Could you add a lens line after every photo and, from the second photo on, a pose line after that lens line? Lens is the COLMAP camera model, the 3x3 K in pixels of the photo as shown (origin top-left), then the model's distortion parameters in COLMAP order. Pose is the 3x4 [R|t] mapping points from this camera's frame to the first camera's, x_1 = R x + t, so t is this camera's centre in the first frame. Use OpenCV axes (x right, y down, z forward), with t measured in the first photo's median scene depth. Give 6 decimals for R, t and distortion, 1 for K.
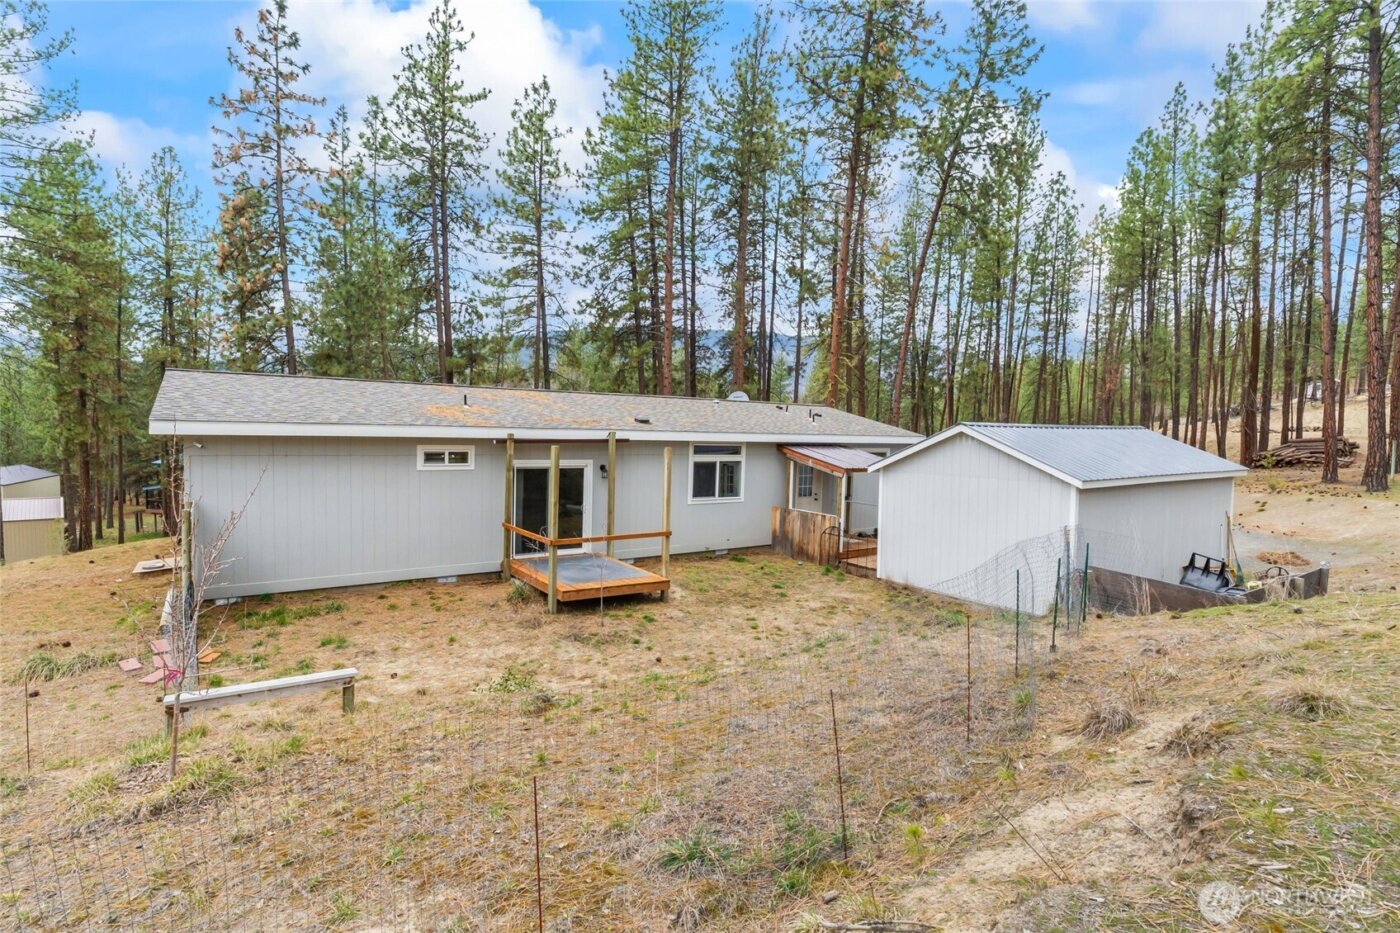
lens RADIAL K [[736.5, 0, 698.8], [0, 736.5, 459.5], [0, 0, 1]] dist [-0.000739, 0.001064]
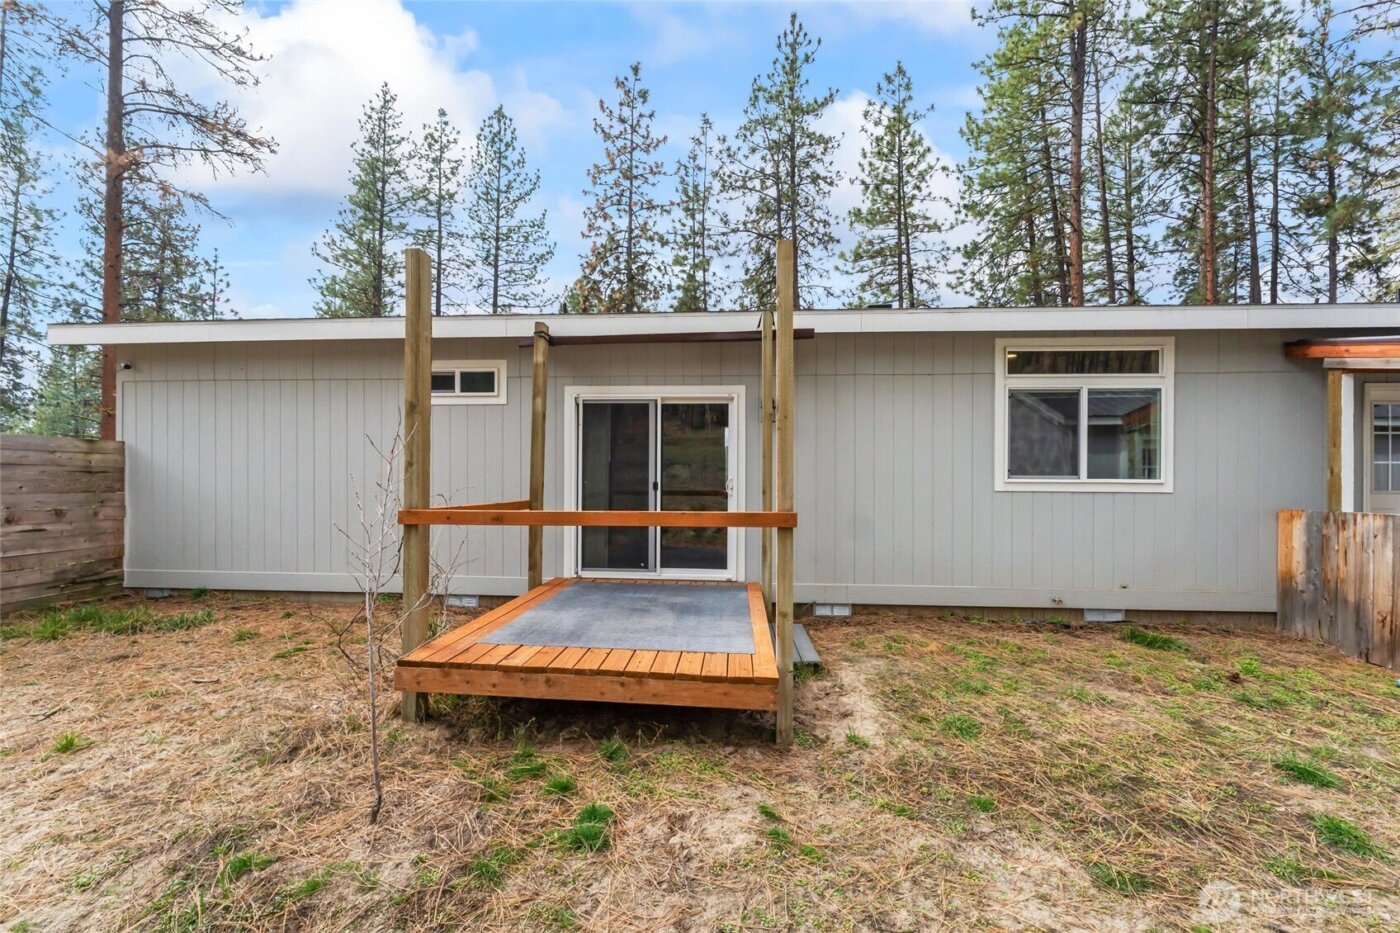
lens RADIAL K [[590.7, 0, 694.0], [0, 590.7, 477.5], [0, 0, 1]] dist [-0.010339, 0.001027]
pose [[0.769207, -0.029145, -0.638335, 0.062779], [-0.020827, 0.997285, -0.070631, 0.074247], [0.638661, 0.067624, 0.766511, 0.581957]]
